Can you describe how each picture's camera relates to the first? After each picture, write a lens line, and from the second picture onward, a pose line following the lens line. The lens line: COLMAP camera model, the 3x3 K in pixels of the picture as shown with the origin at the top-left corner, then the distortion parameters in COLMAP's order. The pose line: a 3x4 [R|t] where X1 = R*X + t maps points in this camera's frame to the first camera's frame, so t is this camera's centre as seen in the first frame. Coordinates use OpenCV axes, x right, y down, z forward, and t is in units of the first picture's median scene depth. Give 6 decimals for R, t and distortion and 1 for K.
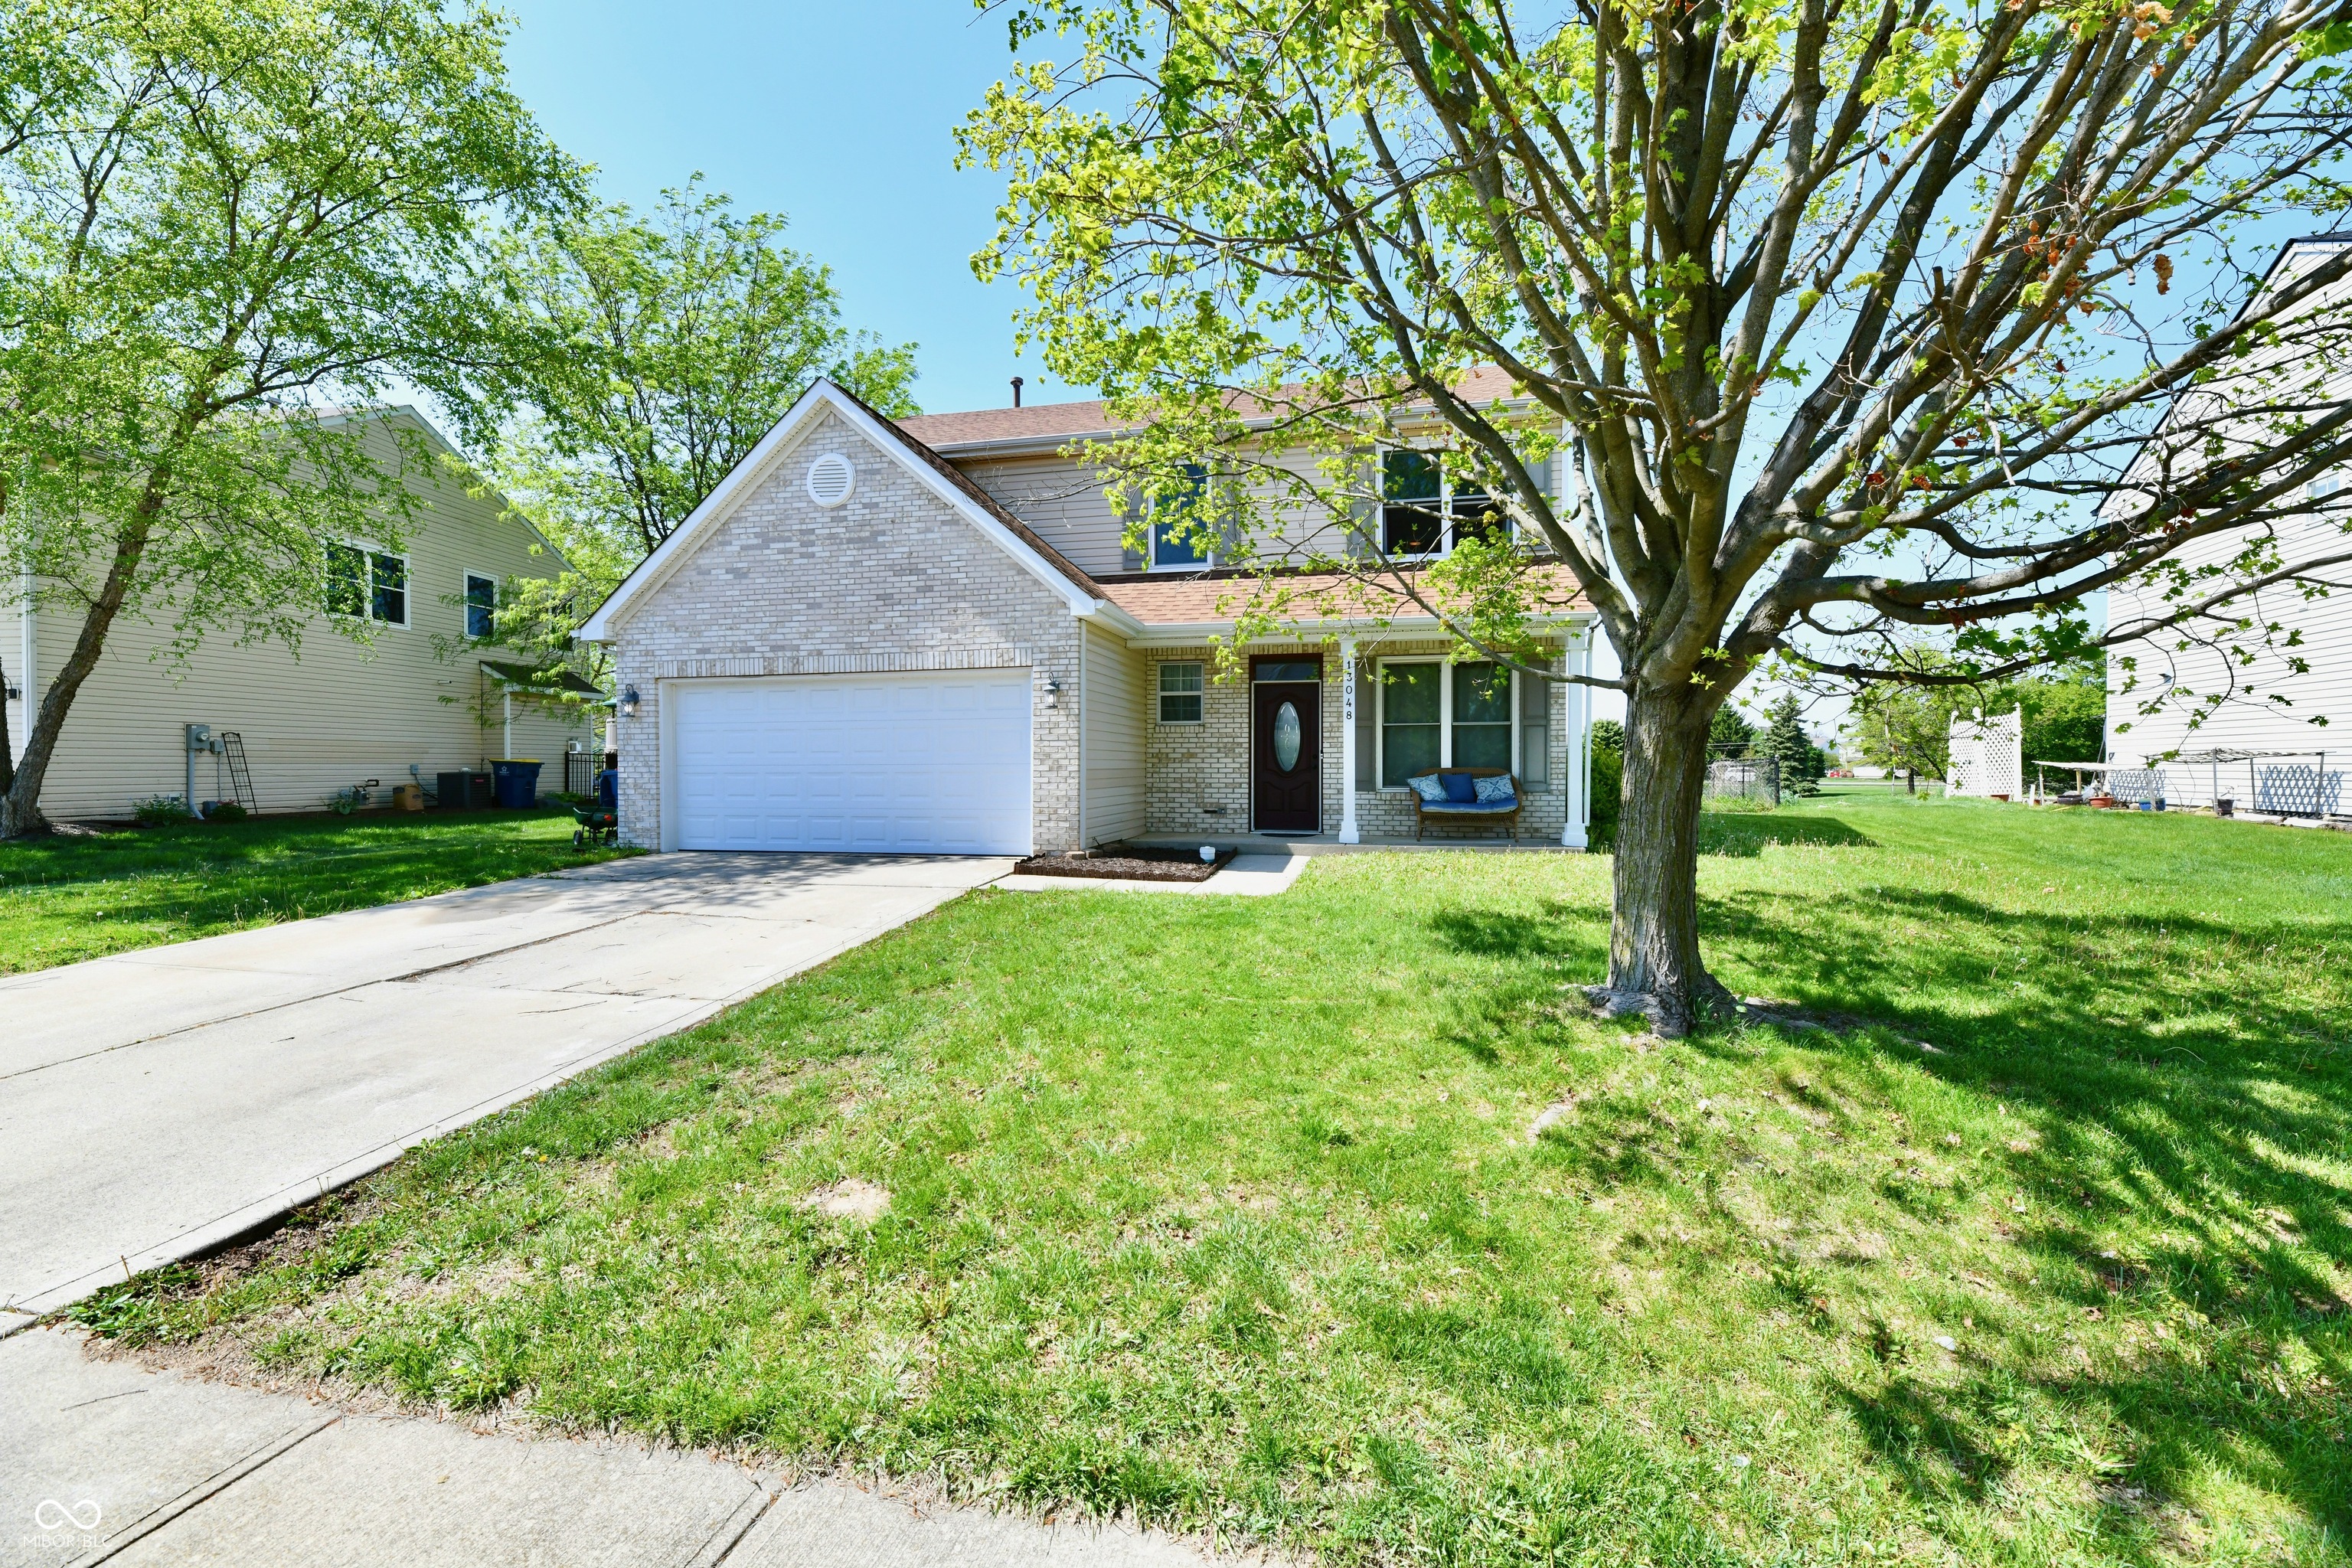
lens RADIAL K [[952.3, 0, 1175.8], [0, 952.3, 770.9], [0, 0, 1]] dist [-0.002360, -0.000515]
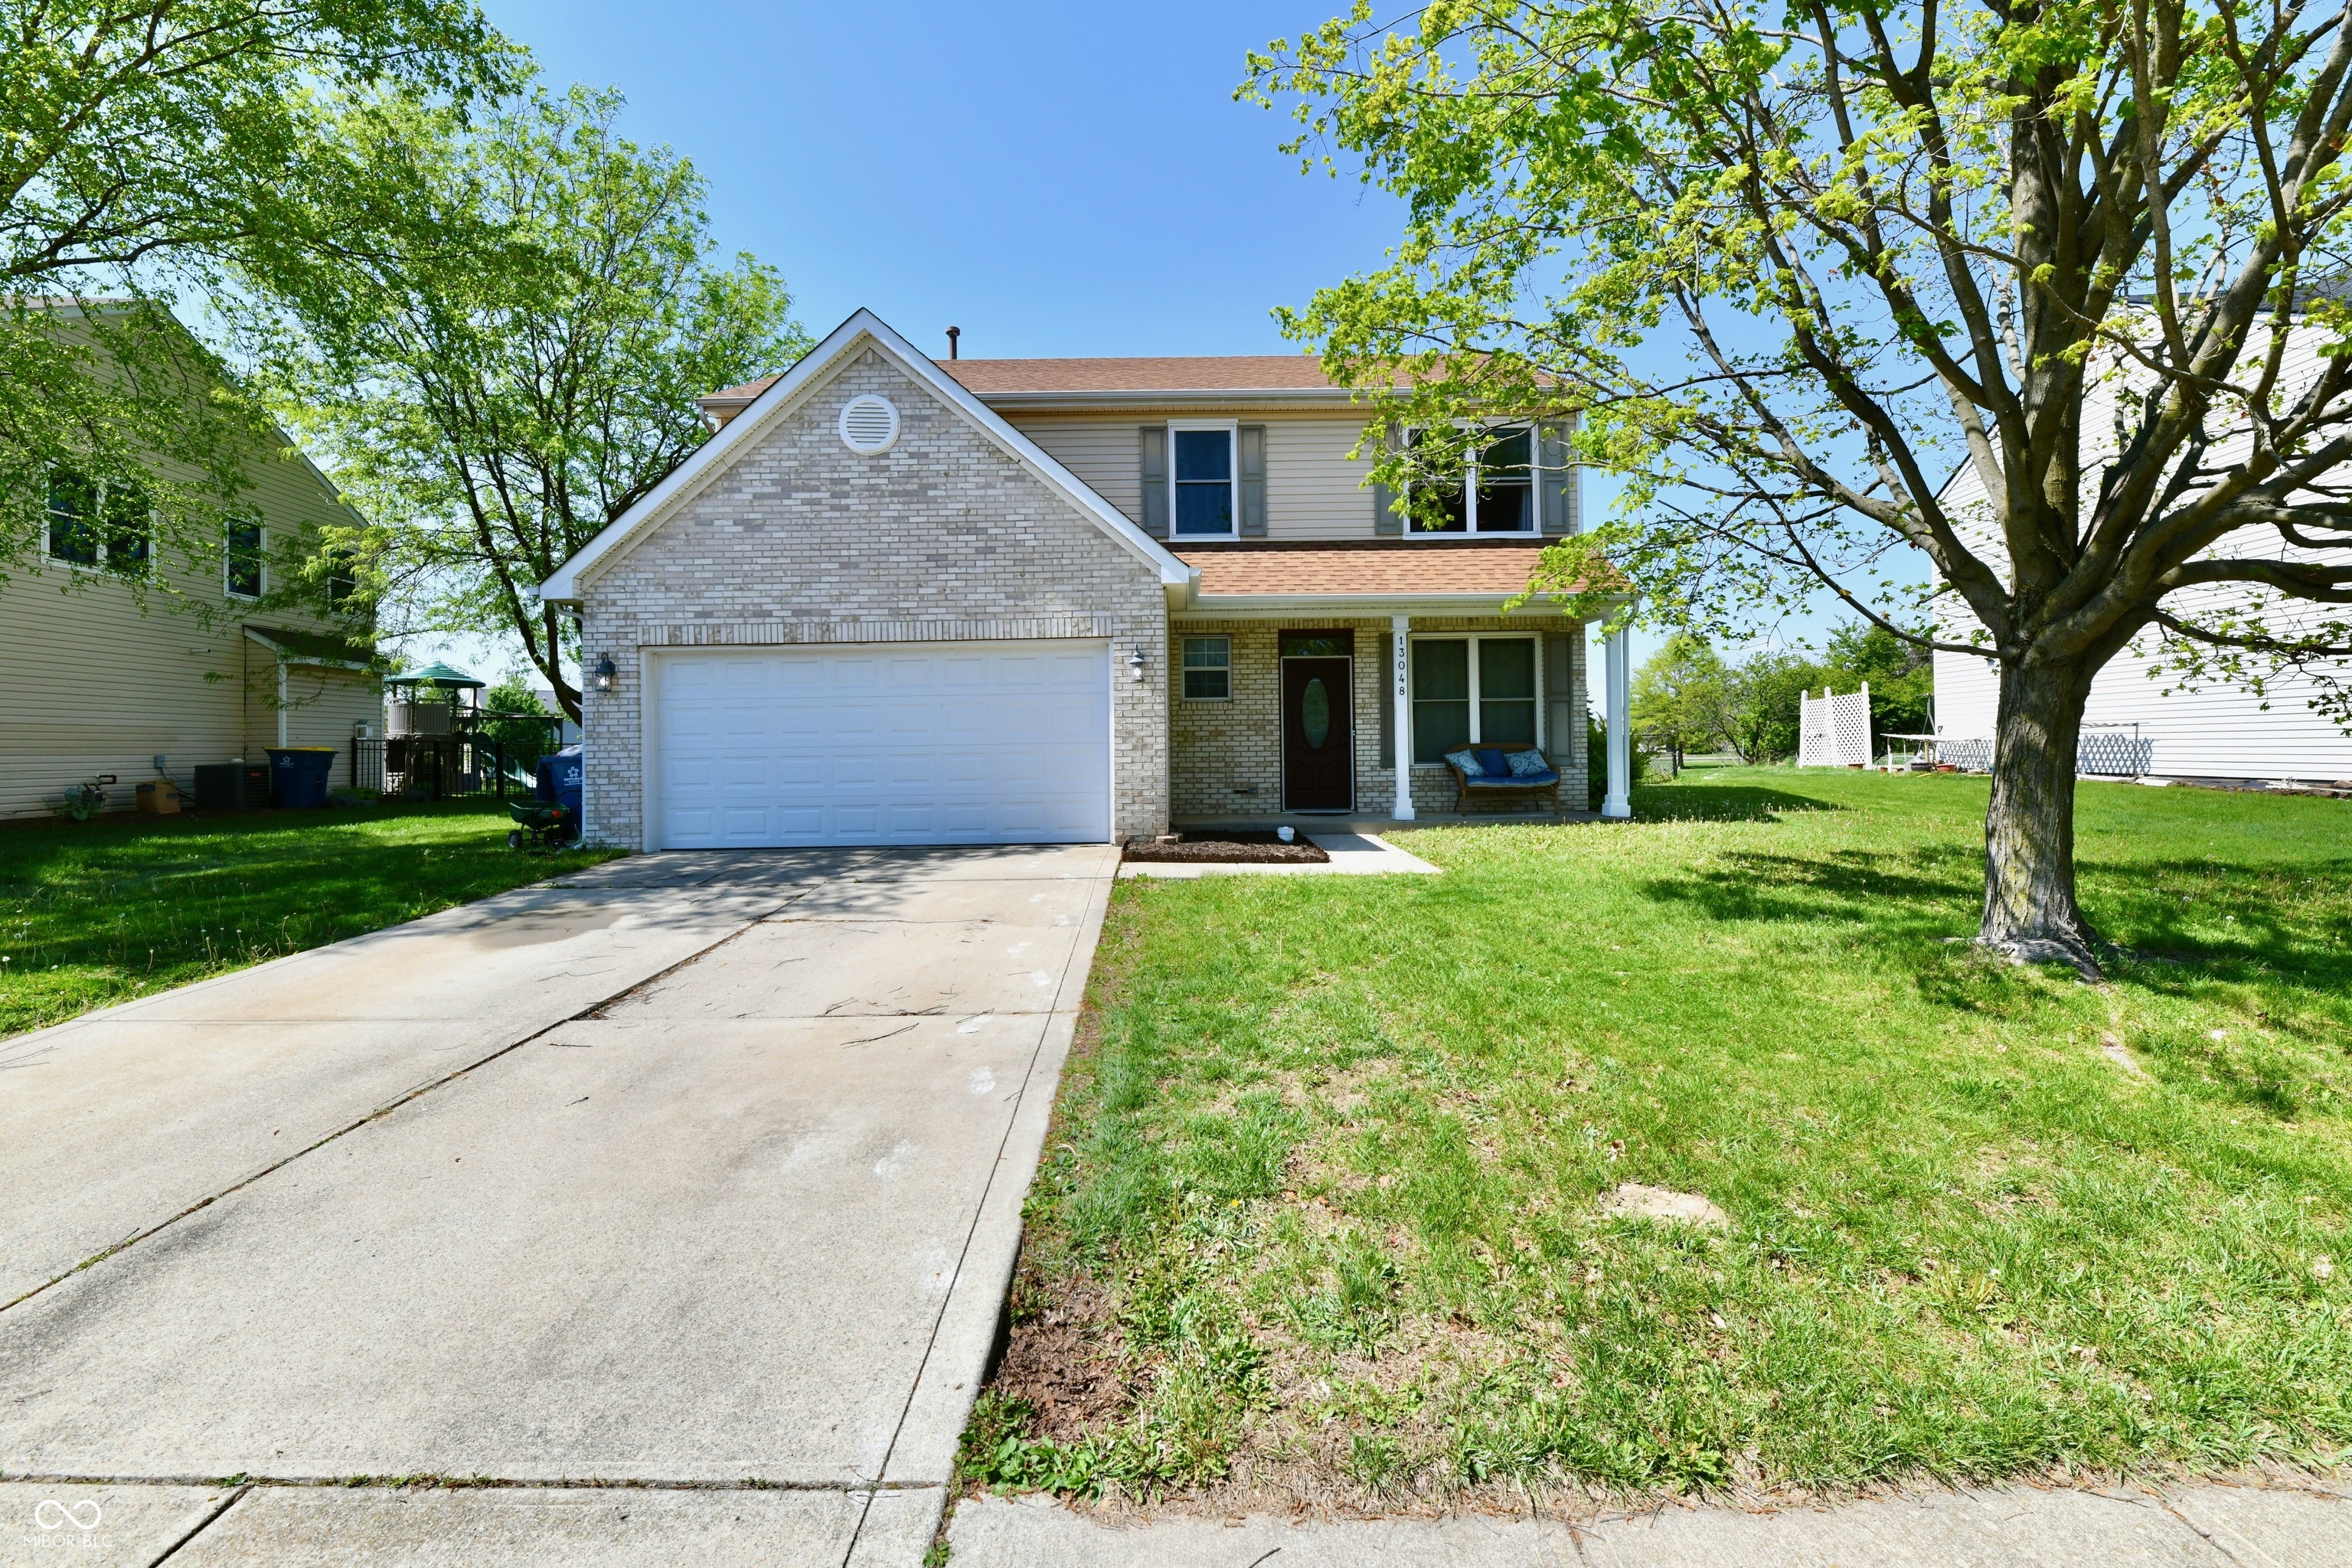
lens RADIAL K [[984.7, 0, 1180.3], [0, 984.7, 735.6], [0, 0, 1]] dist [-0.003285, -0.000333]
pose [[0.975916, -0.008315, 0.217988, -0.274607], [0.012393, 0.999773, -0.017347, 0.003141], [-0.217795, 0.019631, 0.975797, 0.048332]]
